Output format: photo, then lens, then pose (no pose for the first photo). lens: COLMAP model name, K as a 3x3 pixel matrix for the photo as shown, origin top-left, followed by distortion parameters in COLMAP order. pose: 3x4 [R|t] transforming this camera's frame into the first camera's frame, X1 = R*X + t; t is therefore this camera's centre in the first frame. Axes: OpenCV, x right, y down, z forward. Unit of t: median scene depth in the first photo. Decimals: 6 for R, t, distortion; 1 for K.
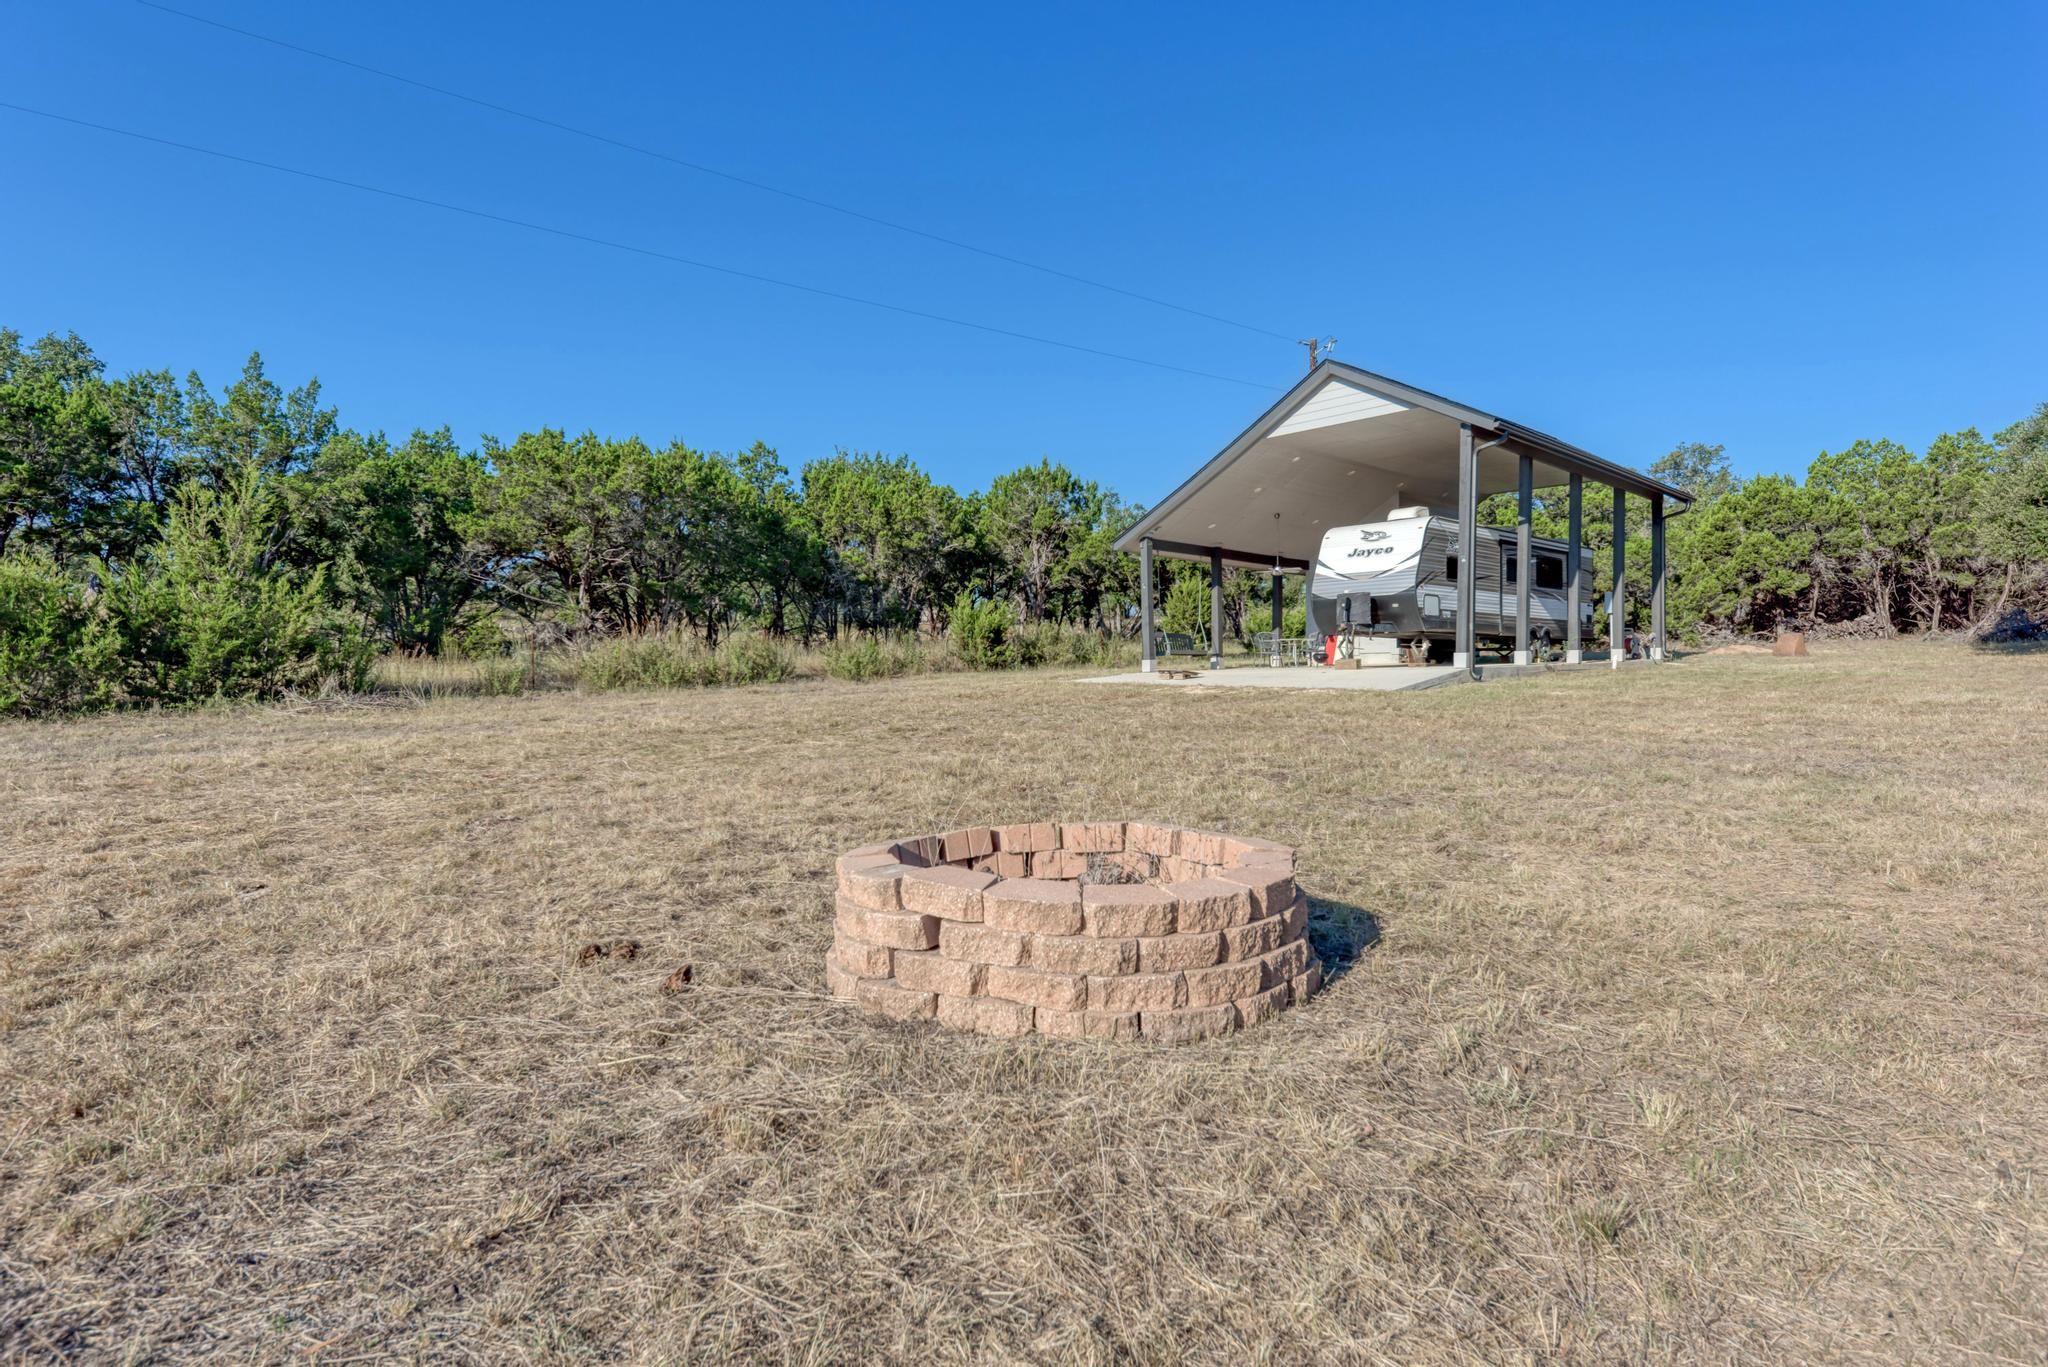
lens RADIAL K [[1112.4, 0, 1024.0], [0, 1112.4, 683.5], [0, 0, 1]] dist [0.000625, 0.000658]
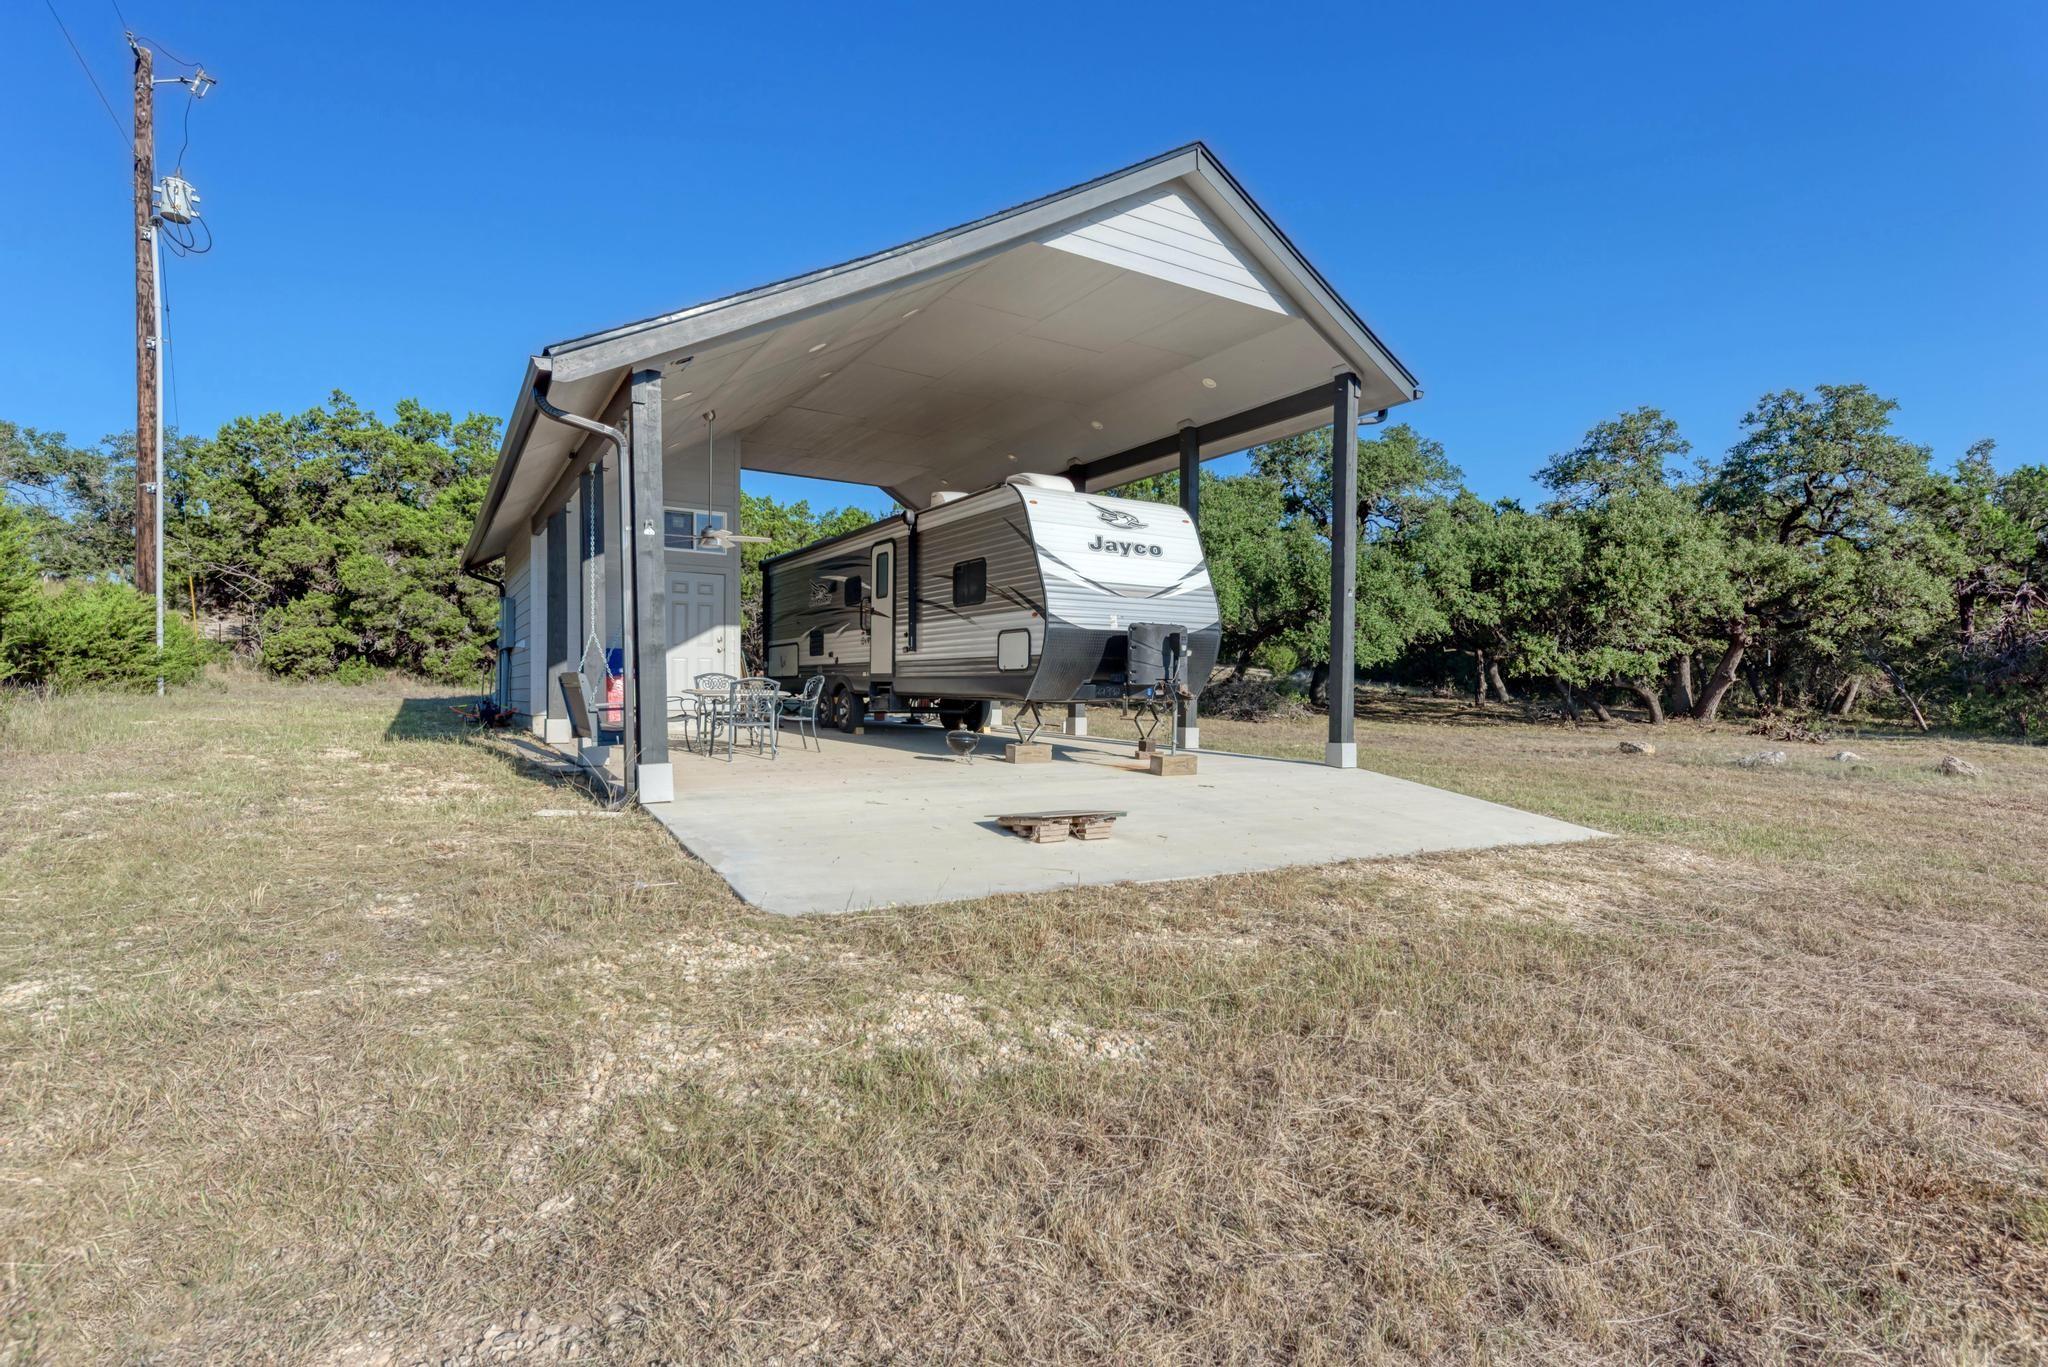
lens RADIAL K [[1009.6, 0, 1024.0], [0, 1009.6, 683.5], [0, 0, 1]] dist [-0.000377, -0.001042]
pose [[0.204987, 0.017127, 0.978615, -0.122804], [-0.010476, 0.999828, -0.015303, -0.034089], [-0.978709, -0.007115, 0.205131, 0.706013]]
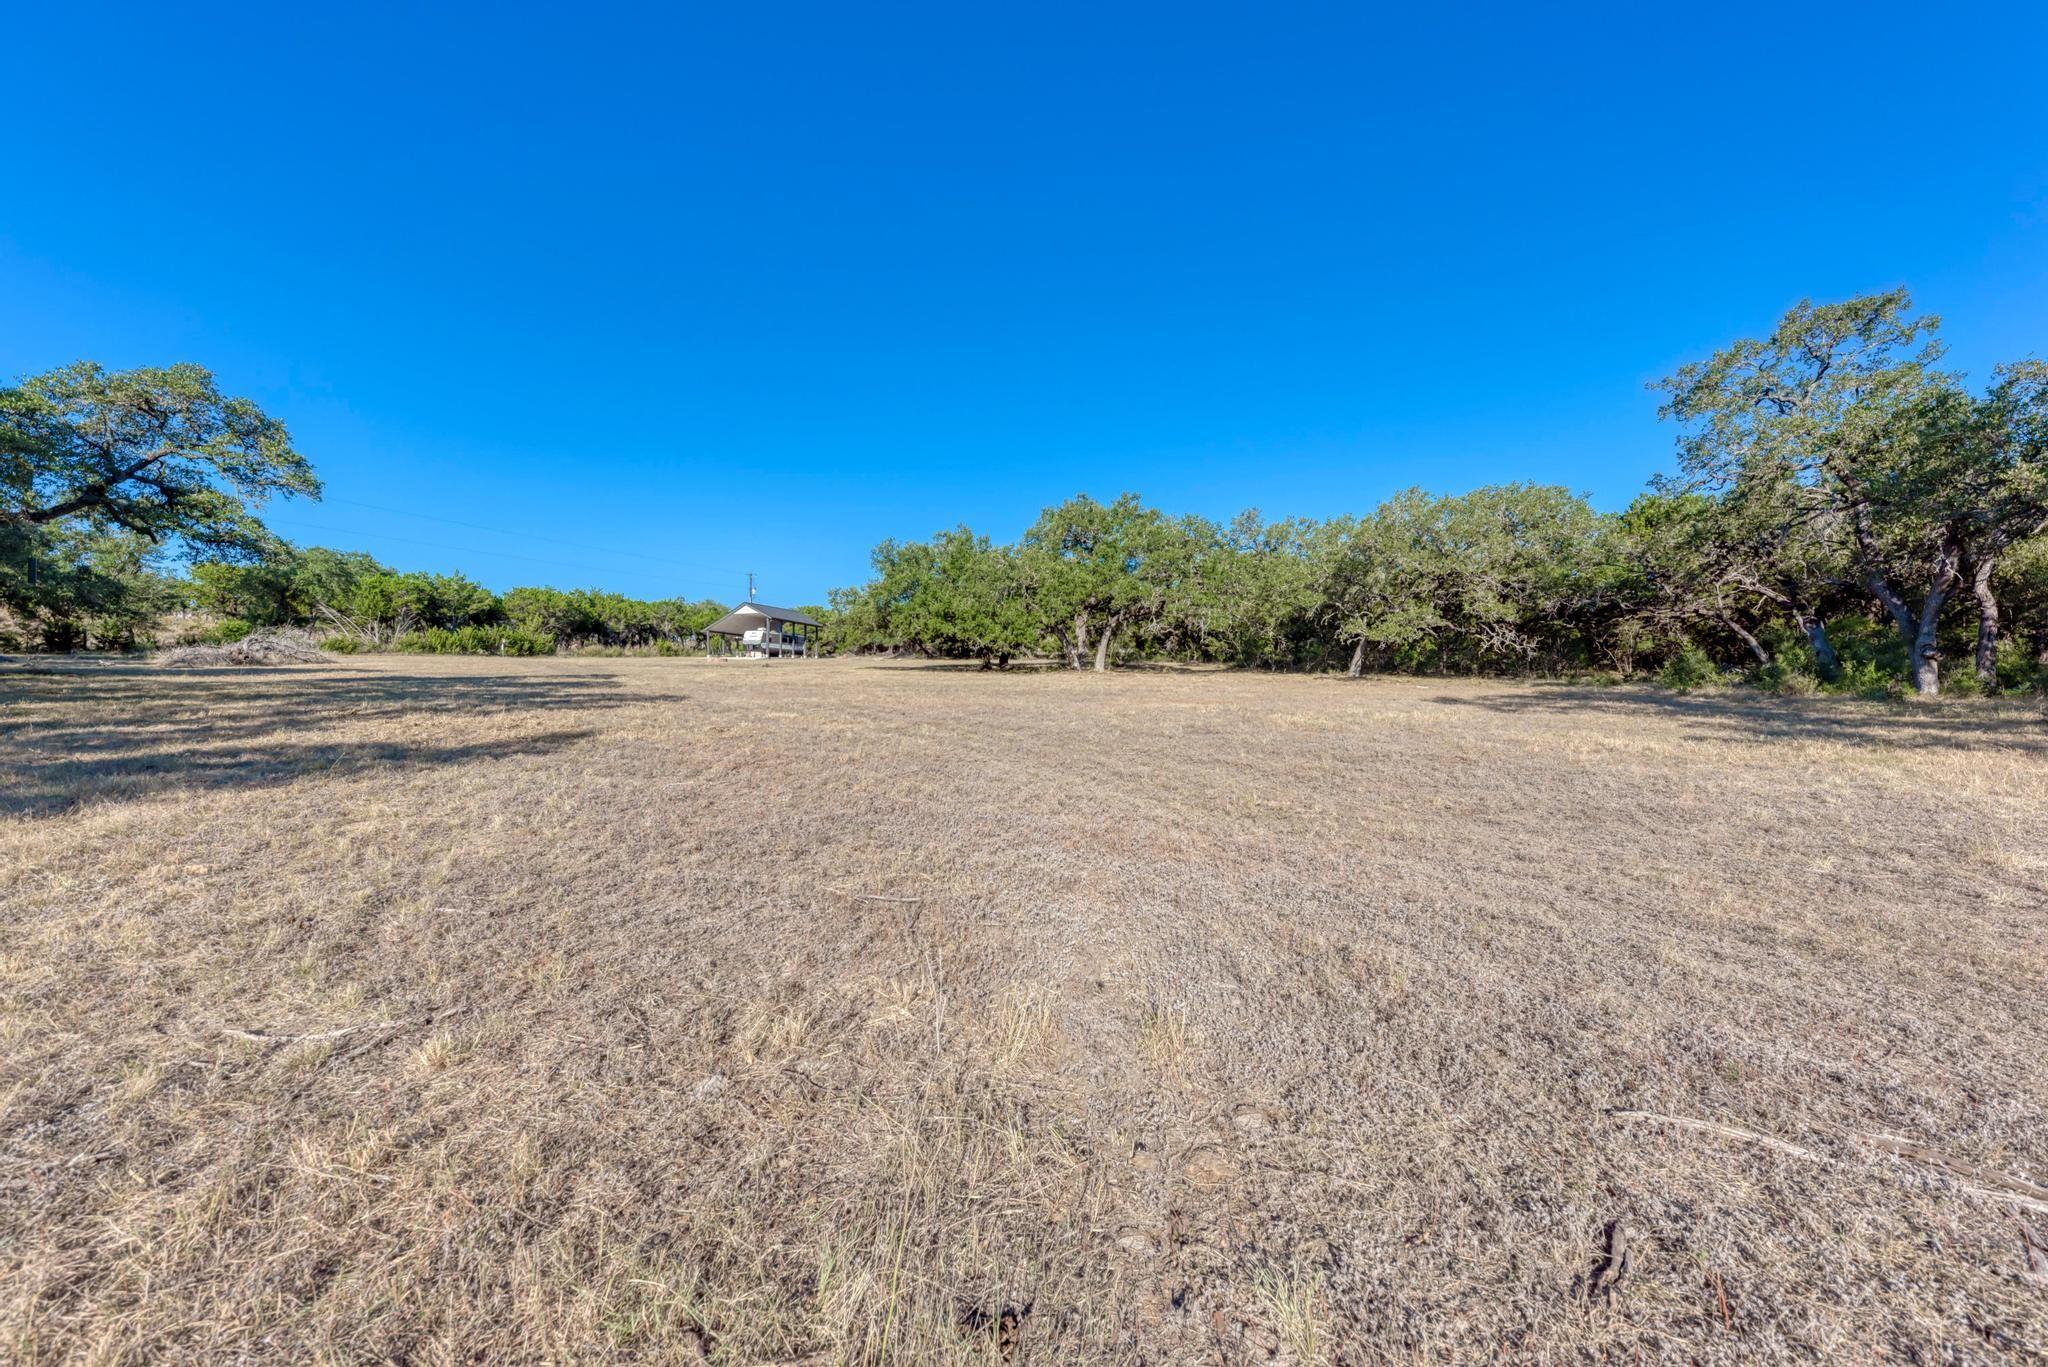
lens RADIAL K [[736.3, 0, 1024.0], [0, 736.3, 683.5], [0, 0, 1]] dist [0.001817, 0.000150]
pose [[0.846290, 0.007077, 0.532676, -0.368259], [-0.003574, 0.999965, -0.007607, 0.104618], [-0.532711, 0.004534, 0.846285, -2.081474]]
